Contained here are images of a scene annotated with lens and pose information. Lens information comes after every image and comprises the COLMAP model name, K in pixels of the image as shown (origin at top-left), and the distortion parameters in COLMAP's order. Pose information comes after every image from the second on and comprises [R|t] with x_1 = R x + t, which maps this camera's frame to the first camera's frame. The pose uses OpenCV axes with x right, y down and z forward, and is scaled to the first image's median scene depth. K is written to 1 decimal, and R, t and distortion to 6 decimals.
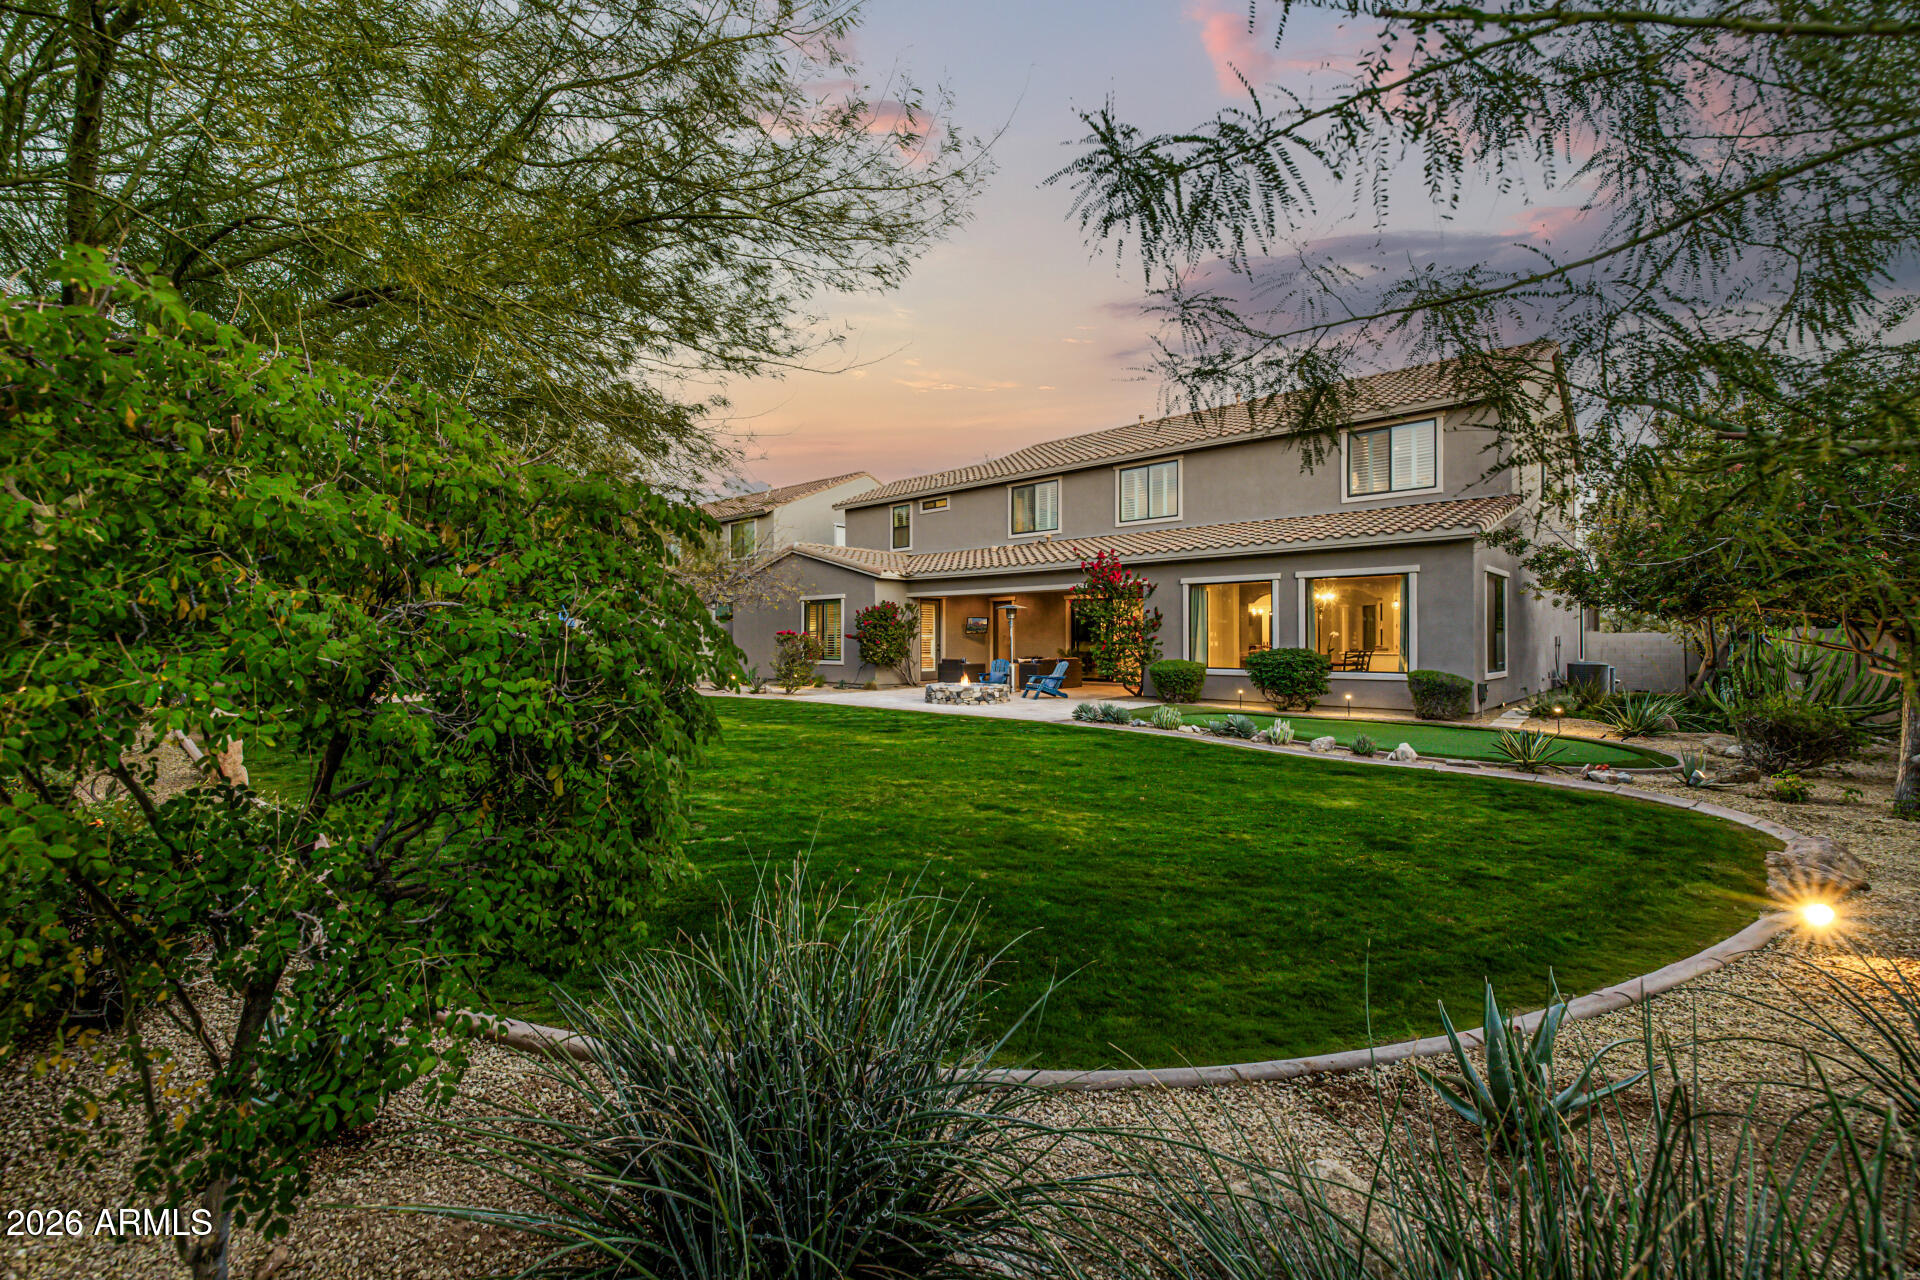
lens RADIAL K [[827.5, 0, 953.1], [0, 827.5, 638.7], [0, 0, 1]] dist [-0.000843, -0.000676]
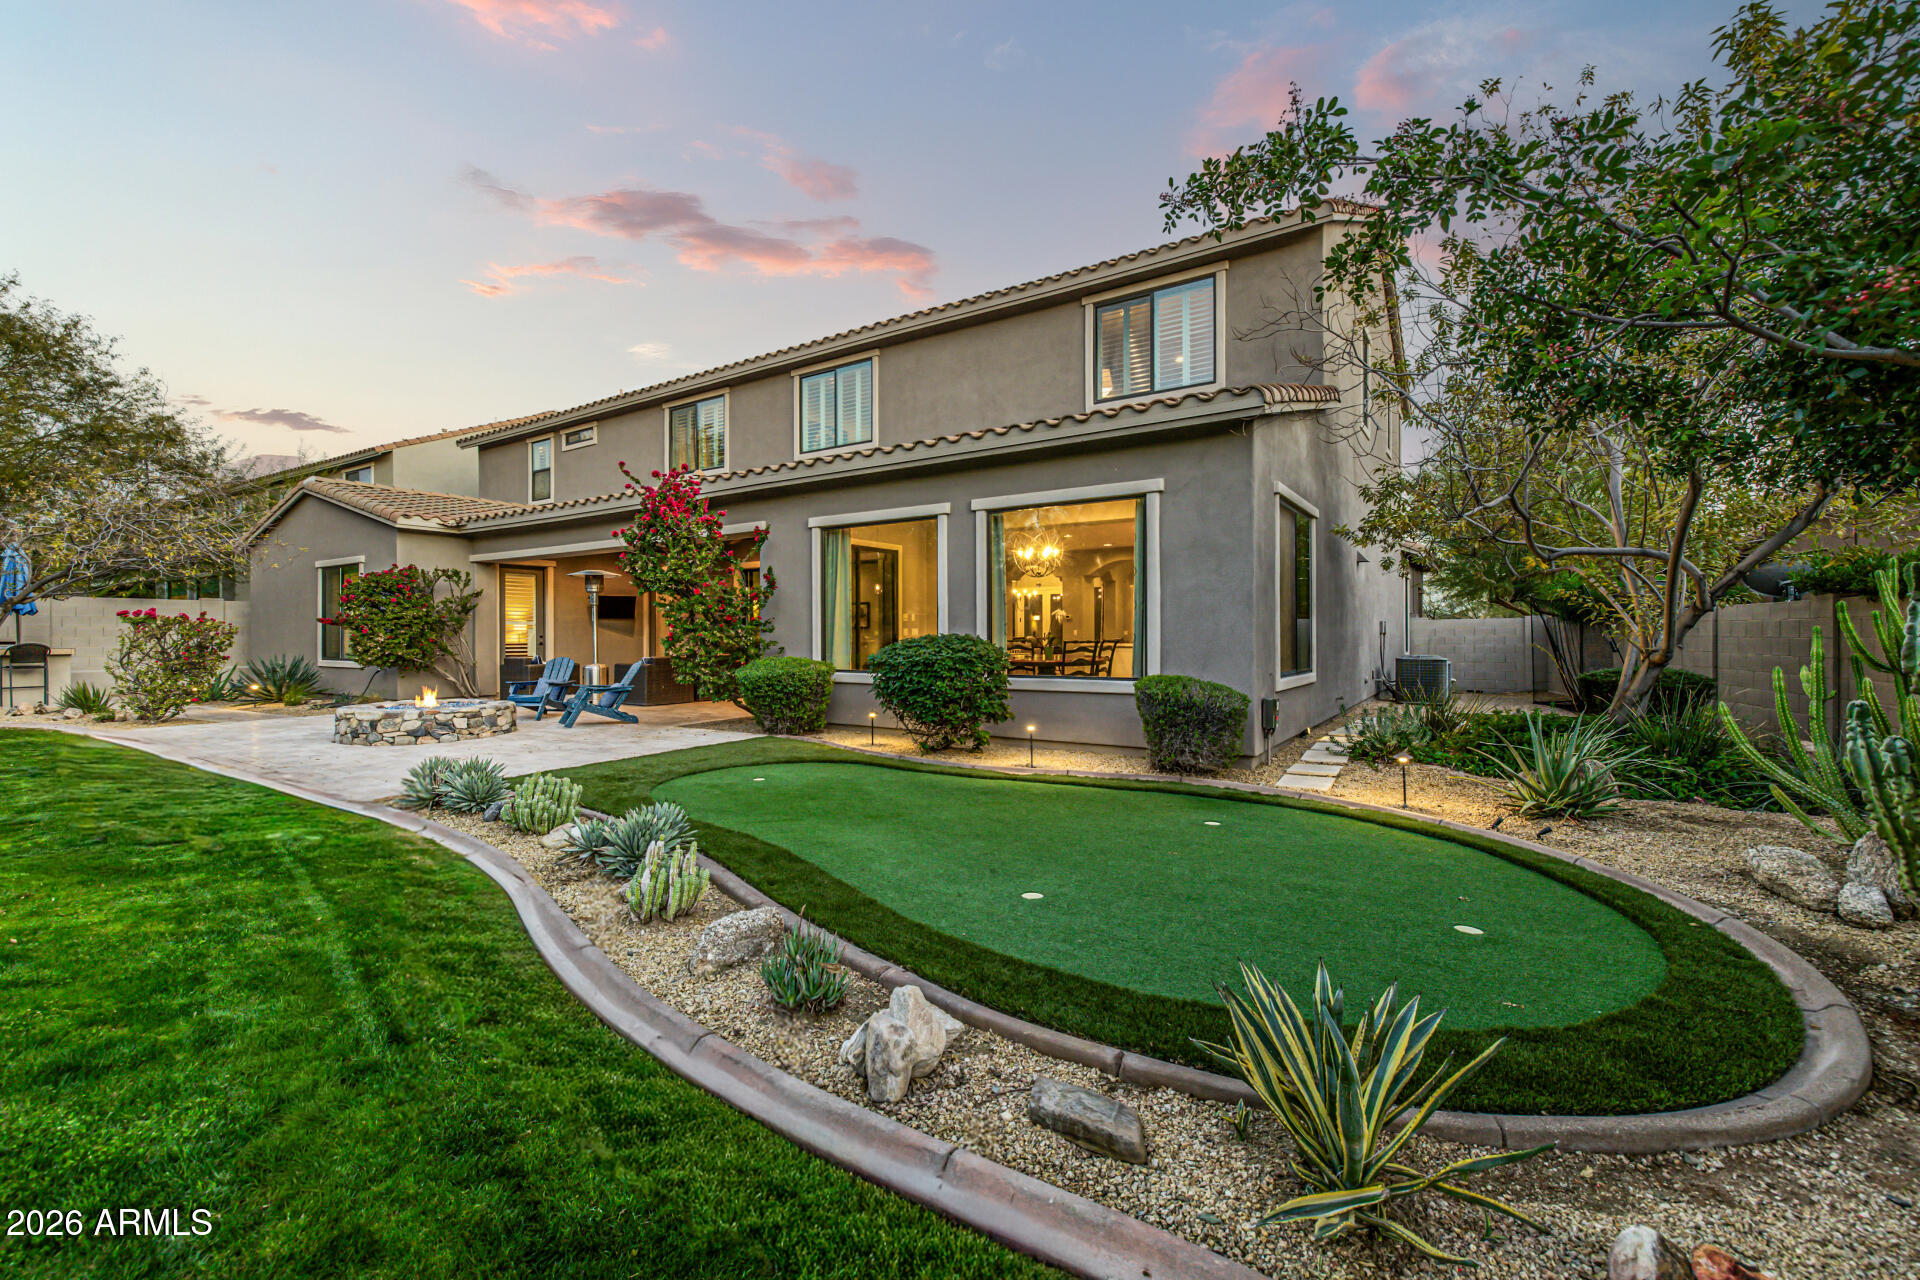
lens RADIAL K [[827.5, 0, 963.2], [0, 827.5, 637.7], [0, 0, 1]] dist [-0.000843, -0.000676]
pose [[0.984432, -0.002930, 0.175740, 0.264328], [0.002267, 0.999990, 0.003972, 0.009208], [-0.175749, -0.003511, 0.984429, 0.382970]]
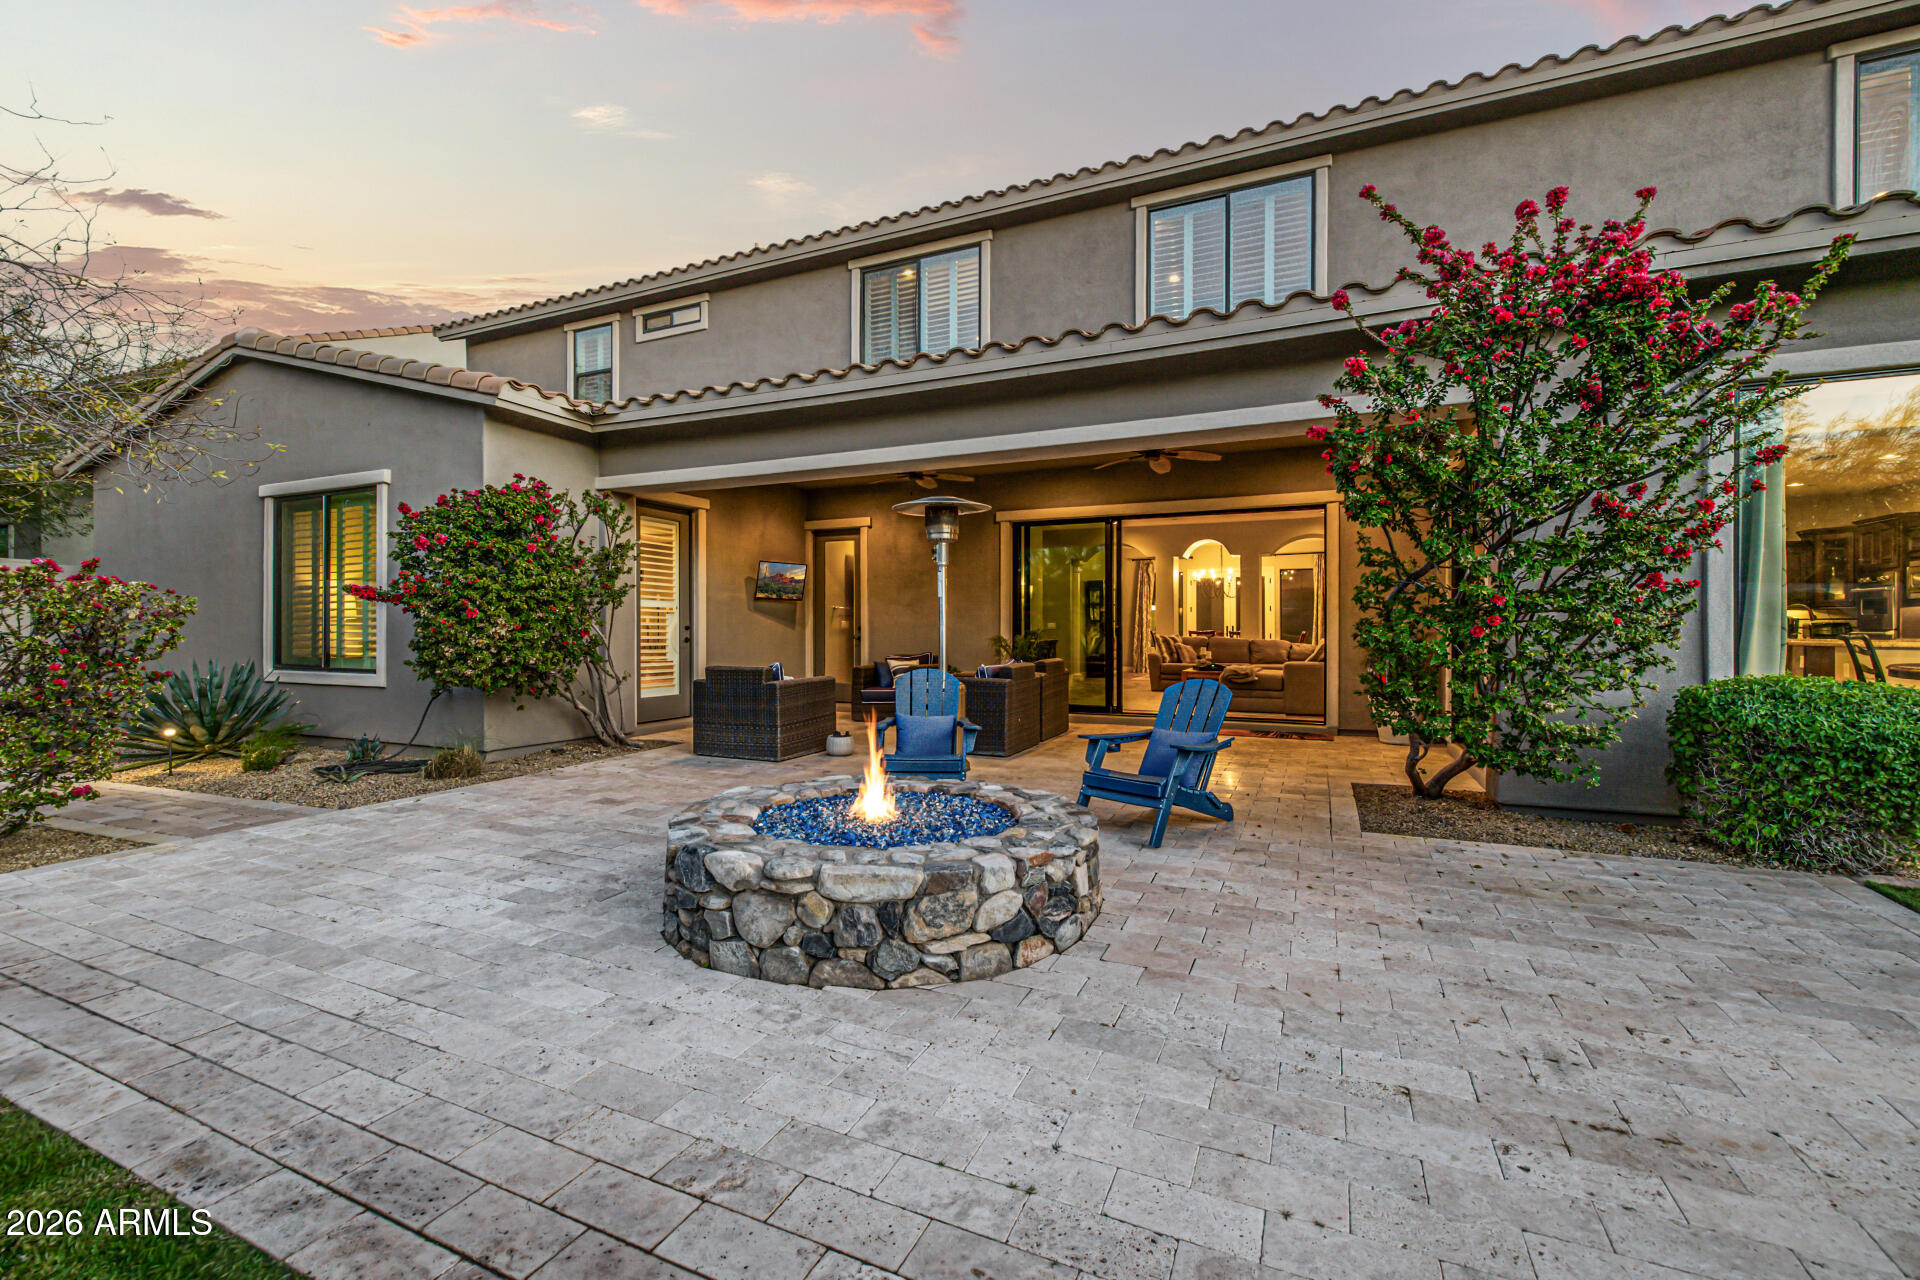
lens RADIAL K [[827.5, 0, 969.4], [0, 827.5, 634.3], [0, 0, 1]] dist [-0.000843, -0.000676]
pose [[0.943176, -0.003792, 0.332273, -0.029693], [0.000574, 0.999952, 0.009783, 0.010336], [-0.332294, -0.009037, 0.943133, 0.783985]]
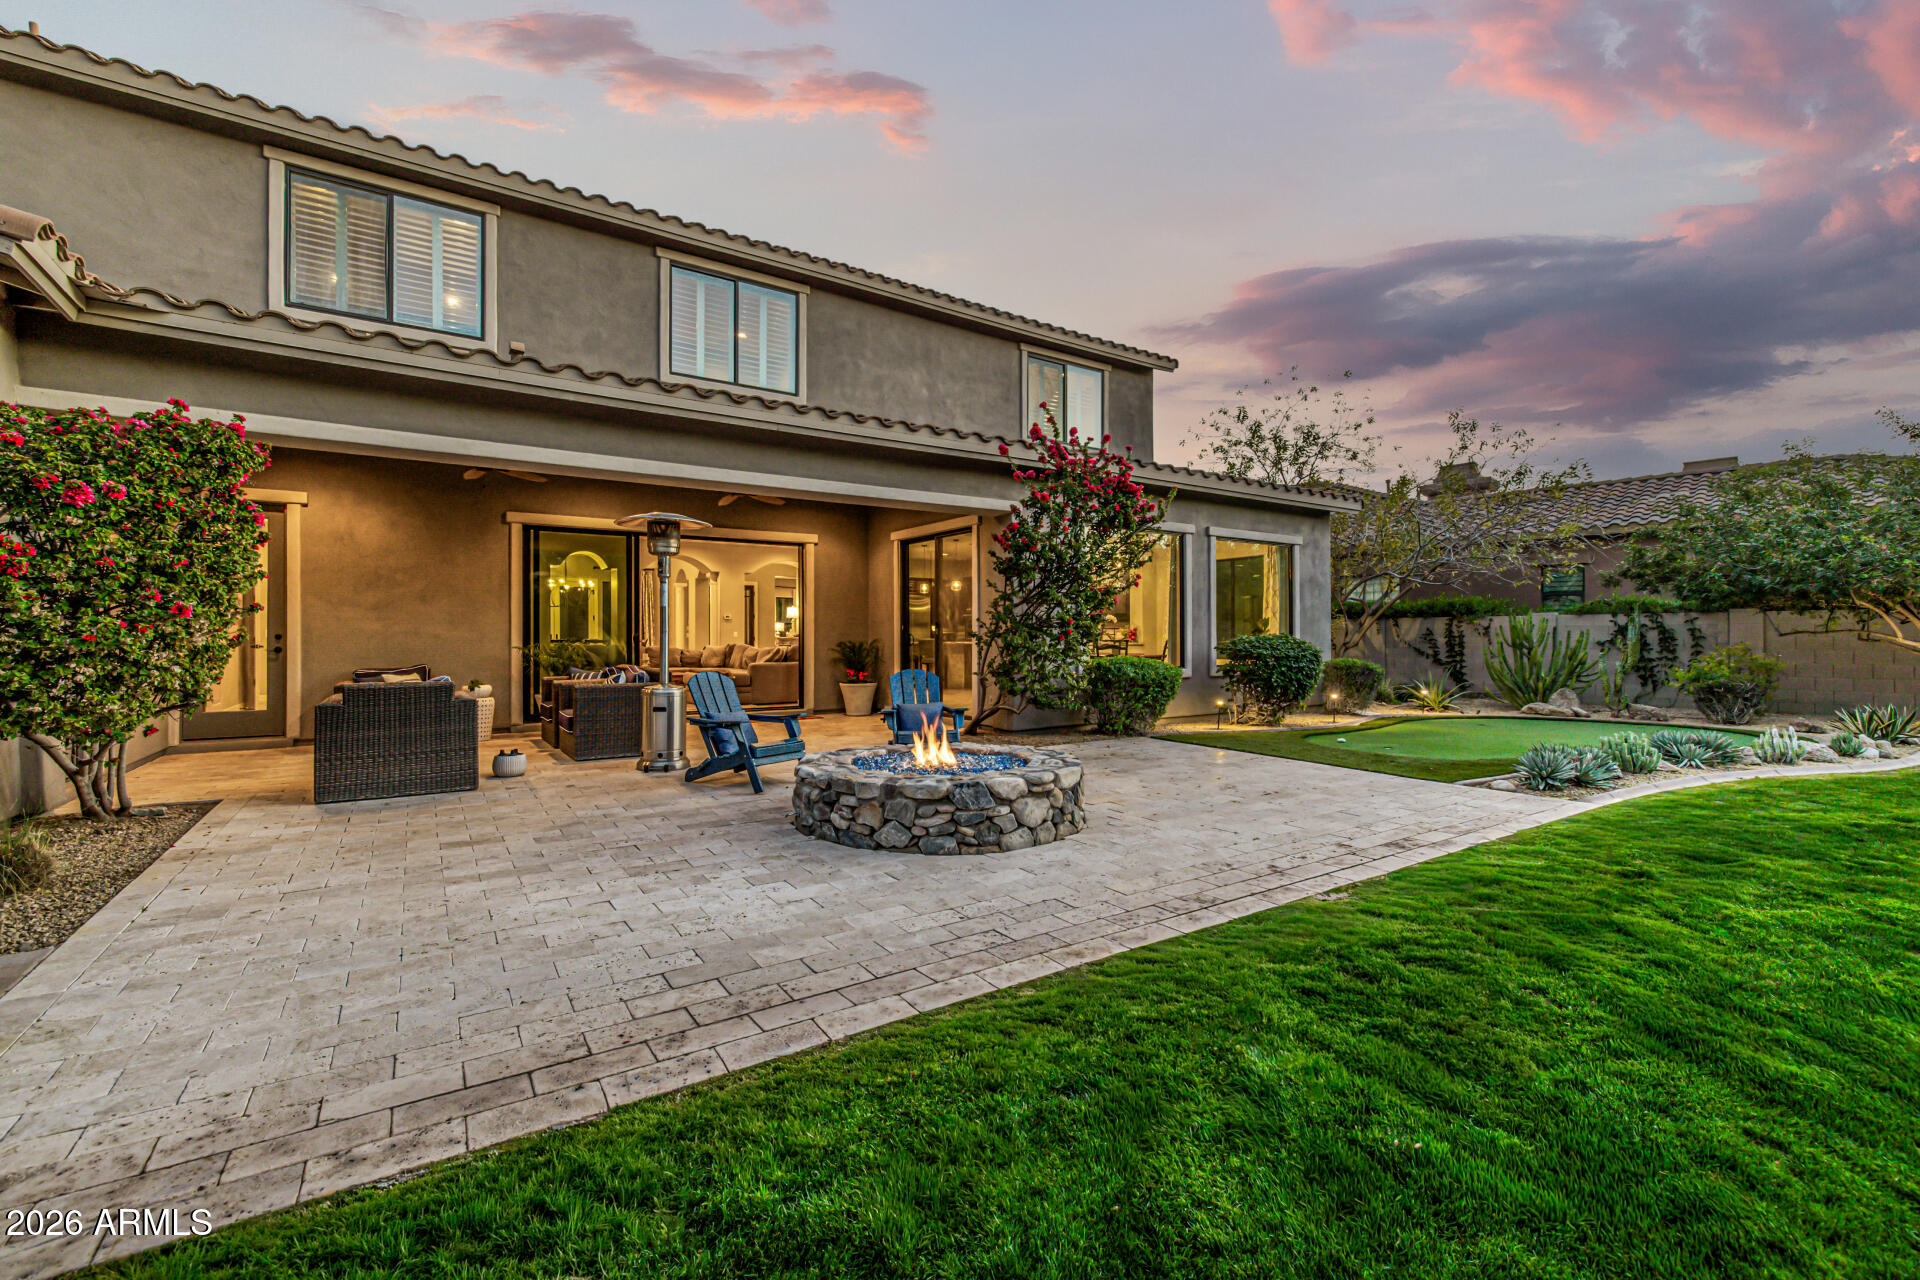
lens RADIAL K [[827.5, 0, 973.3], [0, 827.5, 640.9], [0, 0, 1]] dist [-0.000843, -0.000676]
pose [[0.184020, -0.007950, 0.982890, -0.287060], [-0.002868, 0.999959, 0.008625, 0.009597], [-0.982918, -0.004406, 0.183990, 0.921124]]
